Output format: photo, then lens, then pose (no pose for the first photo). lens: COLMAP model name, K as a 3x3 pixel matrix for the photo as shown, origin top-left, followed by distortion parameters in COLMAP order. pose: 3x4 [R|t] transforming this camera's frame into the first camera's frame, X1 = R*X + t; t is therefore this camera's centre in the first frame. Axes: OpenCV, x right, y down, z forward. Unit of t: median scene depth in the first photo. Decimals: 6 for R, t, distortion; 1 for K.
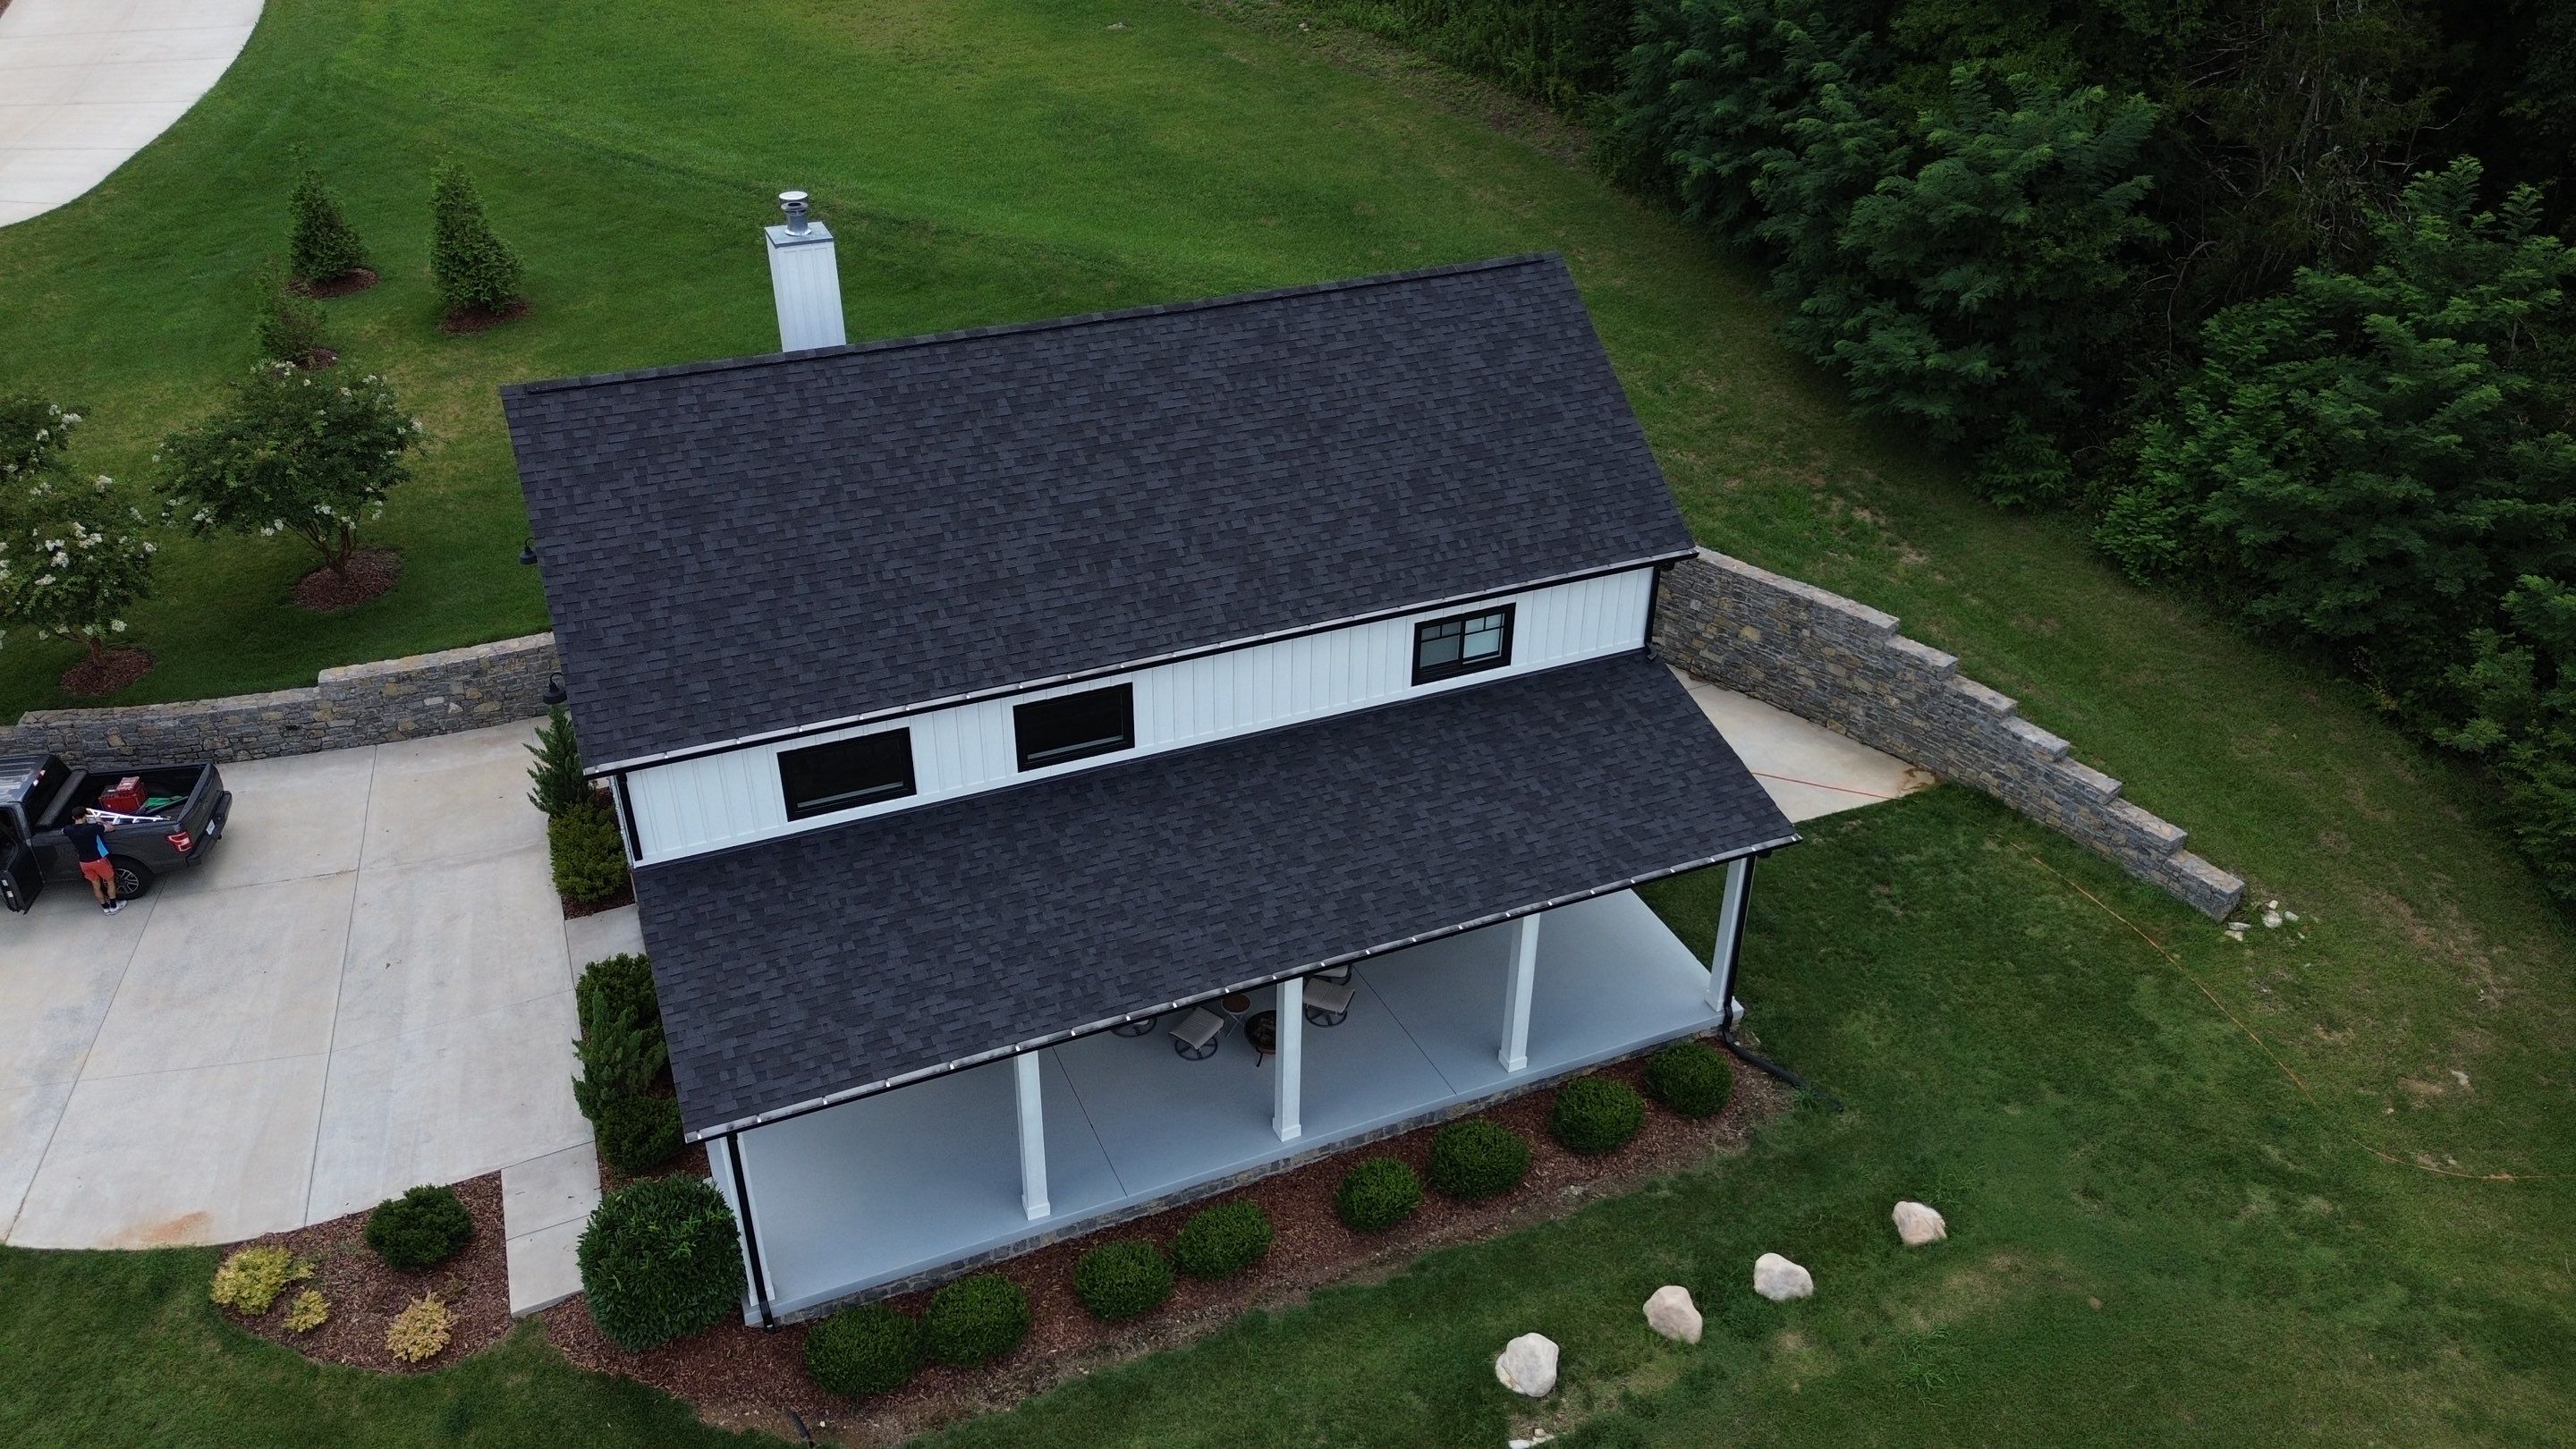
lens RADIAL K [[1843.6, 0, 1318.2], [0, 1843.6, 714.2], [0, 0, 1]] dist [0.187652, -0.428833]
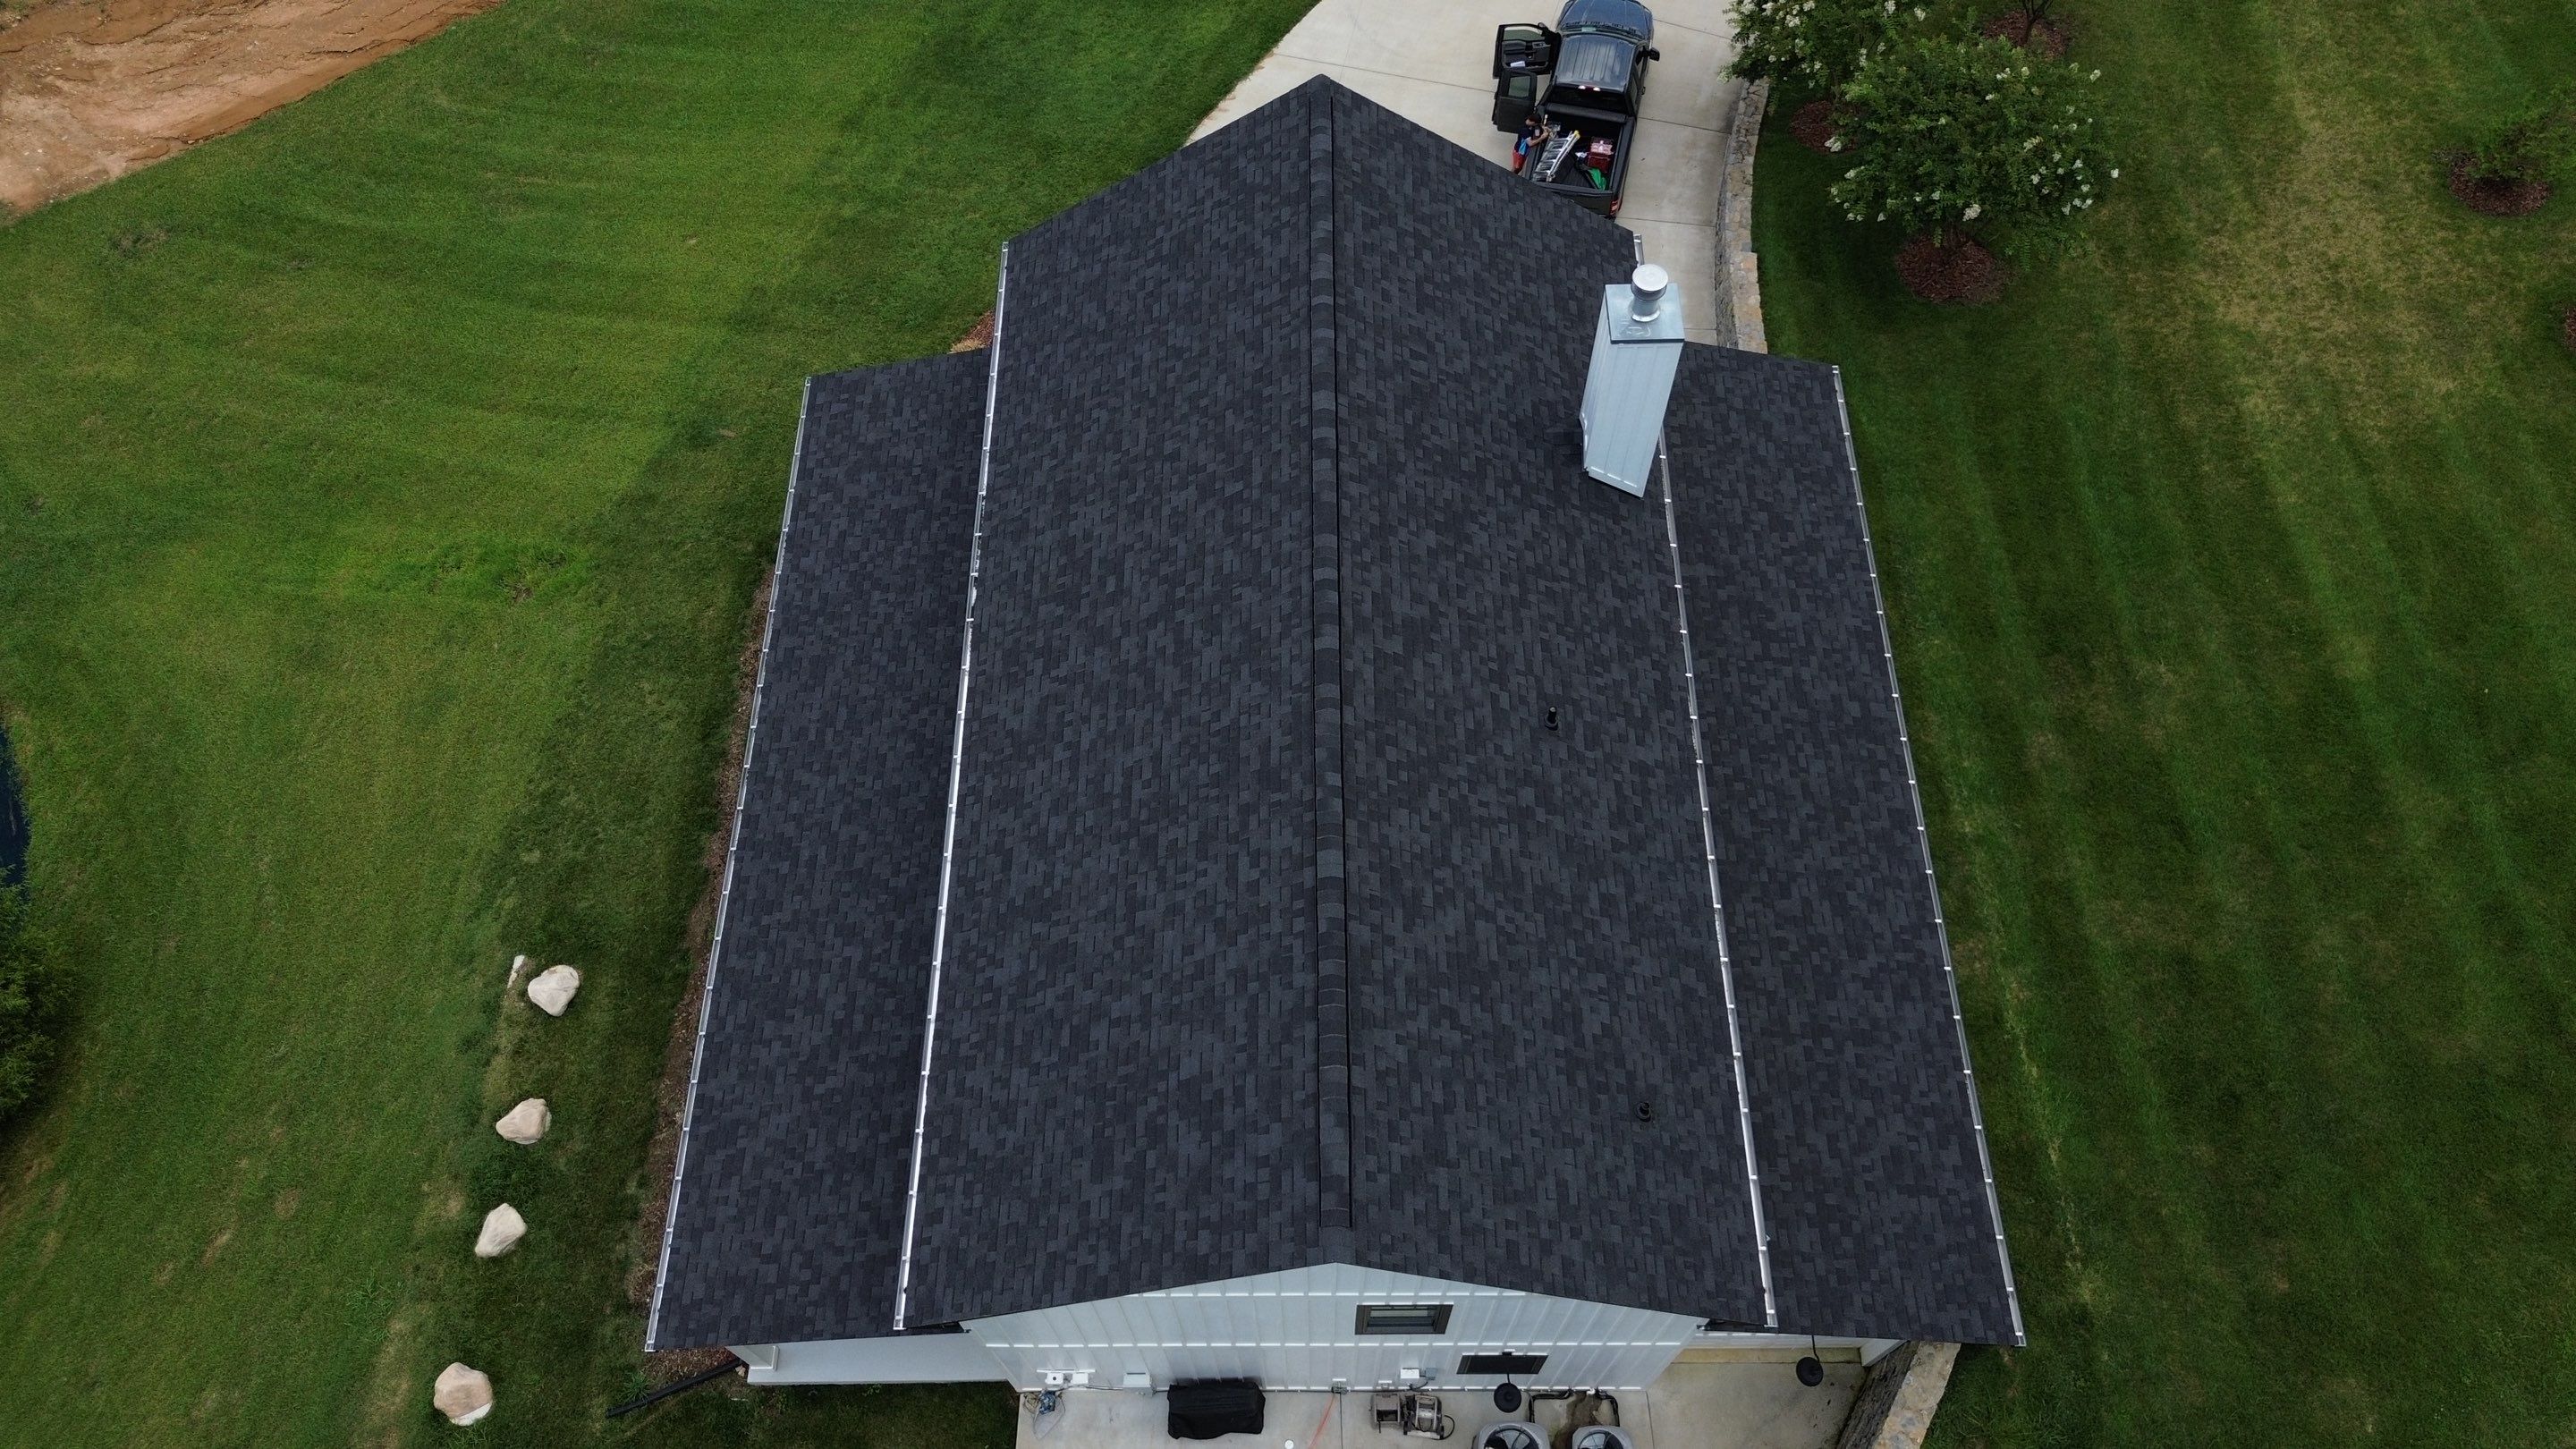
lens RADIAL K [[1816.4, 0, 1288.0], [0, 1816.4, 724.5], [0, 0, 1]] dist [0.061765, -0.056155]
pose [[-0.405013, 0.791848, -0.457100, 0.306778], [-0.483752, 0.238645, 0.842041, -0.889070], [0.775853, 0.562161, 0.286404, 0.850294]]
